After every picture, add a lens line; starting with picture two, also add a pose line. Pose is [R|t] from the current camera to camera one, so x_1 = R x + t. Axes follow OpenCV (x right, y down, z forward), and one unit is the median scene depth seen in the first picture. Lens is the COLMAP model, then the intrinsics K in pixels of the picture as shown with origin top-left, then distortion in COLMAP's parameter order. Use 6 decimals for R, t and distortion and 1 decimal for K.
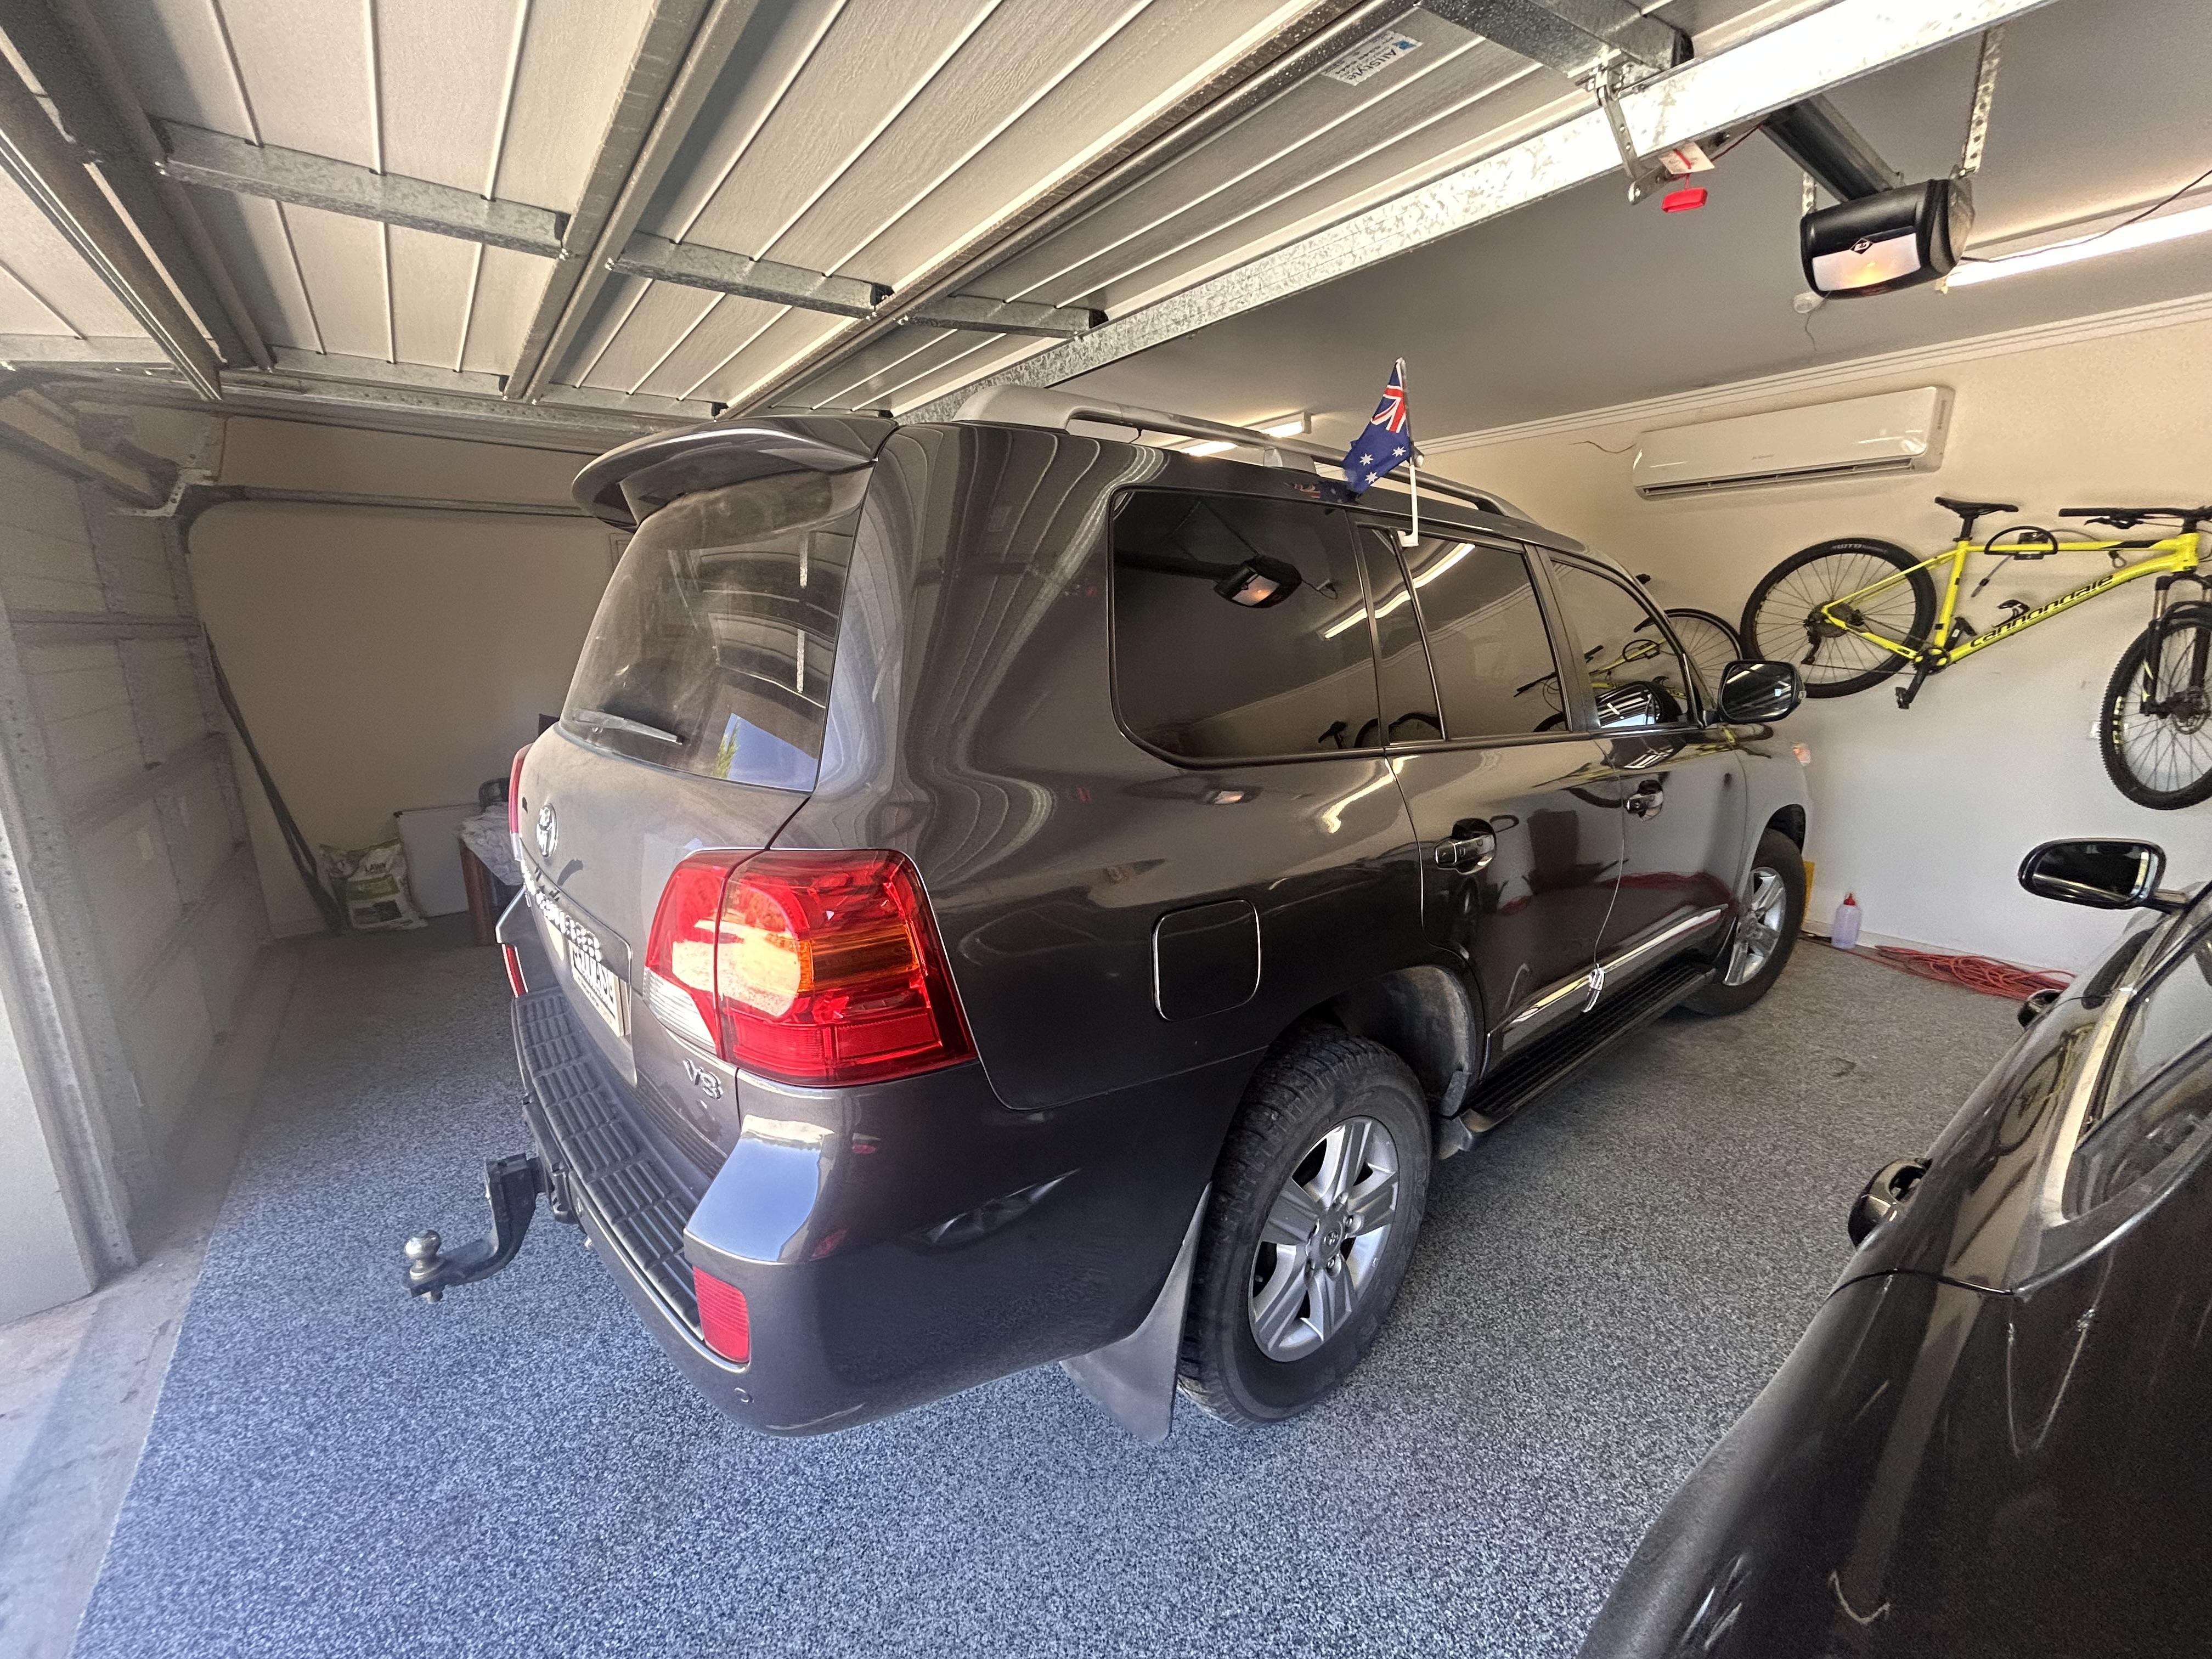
lens RADIAL K [[882.8, 0, 1107.2], [0, 882.8, 828.3], [0, 0, 1]] dist [0.003409, 0.000737]
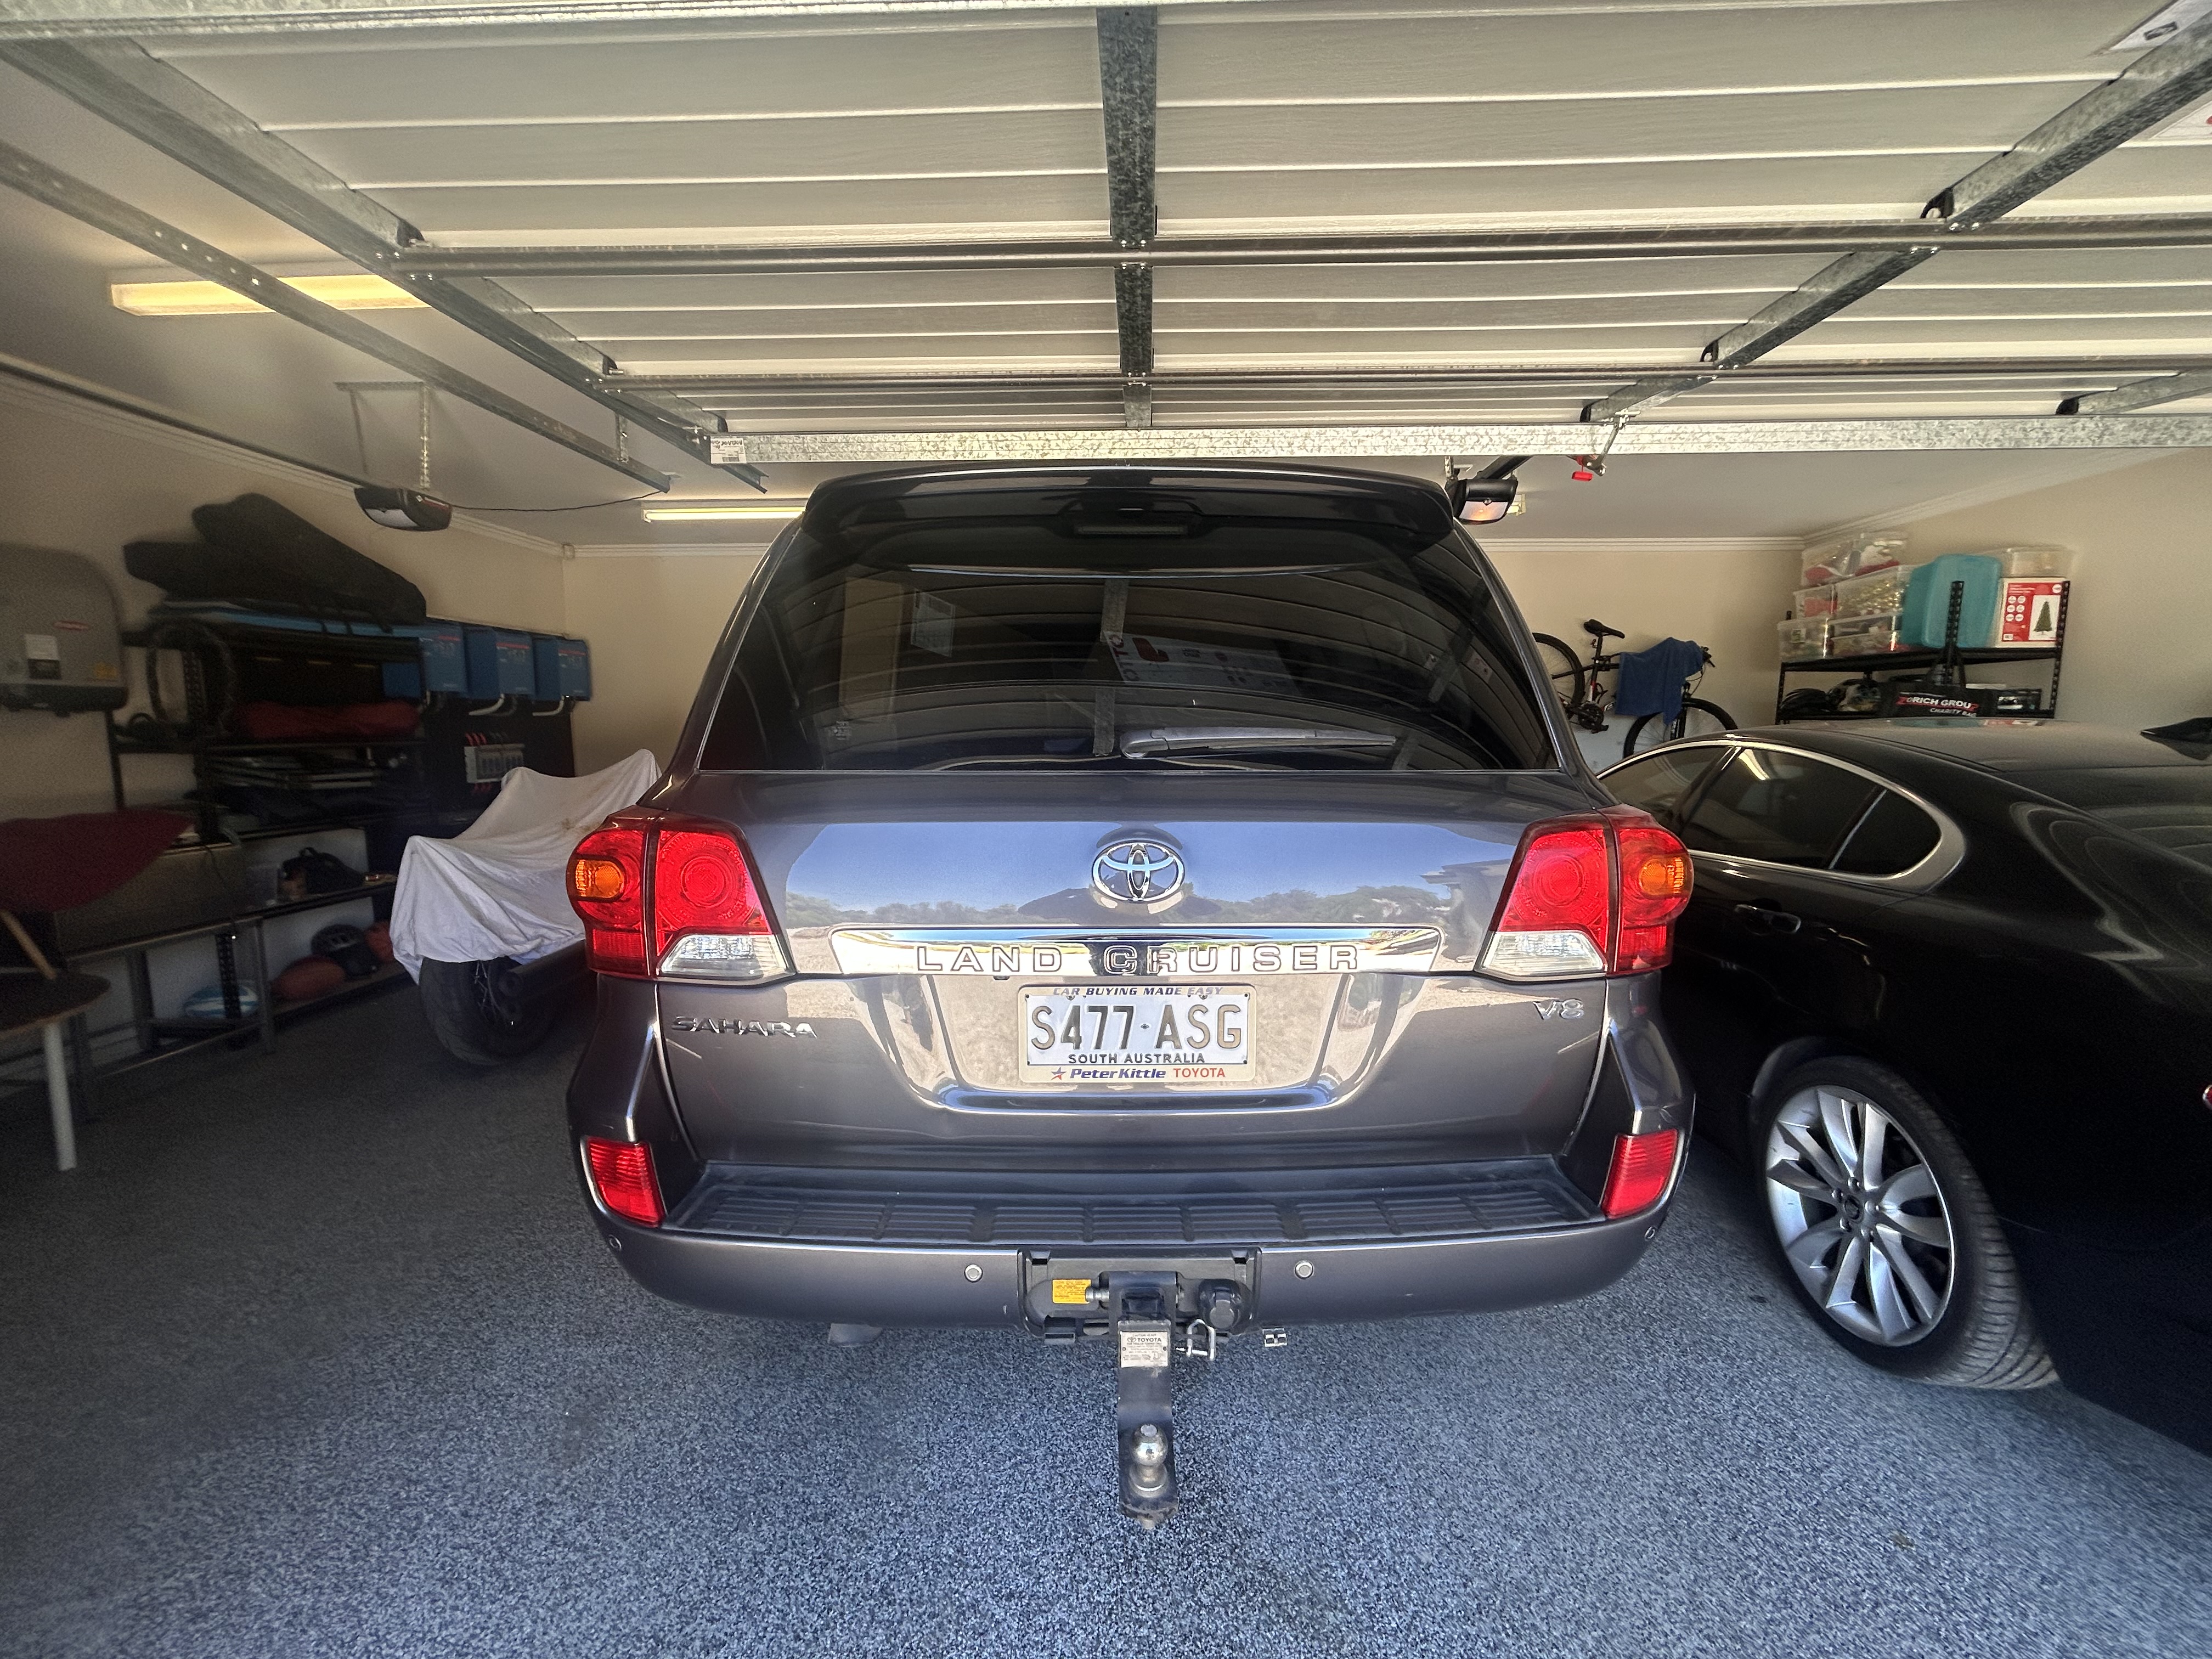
lens RADIAL K [[882.8, 0, 1109.1], [0, 882.8, 824.5], [0, 0, 1]] dist [0.003409, 0.000737]
pose [[0.634830, -0.057553, 0.770505, -1.242096], [0.157748, 0.985871, -0.056331, 0.016076], [-0.756377, 0.157306, 0.634940, 0.456733]]
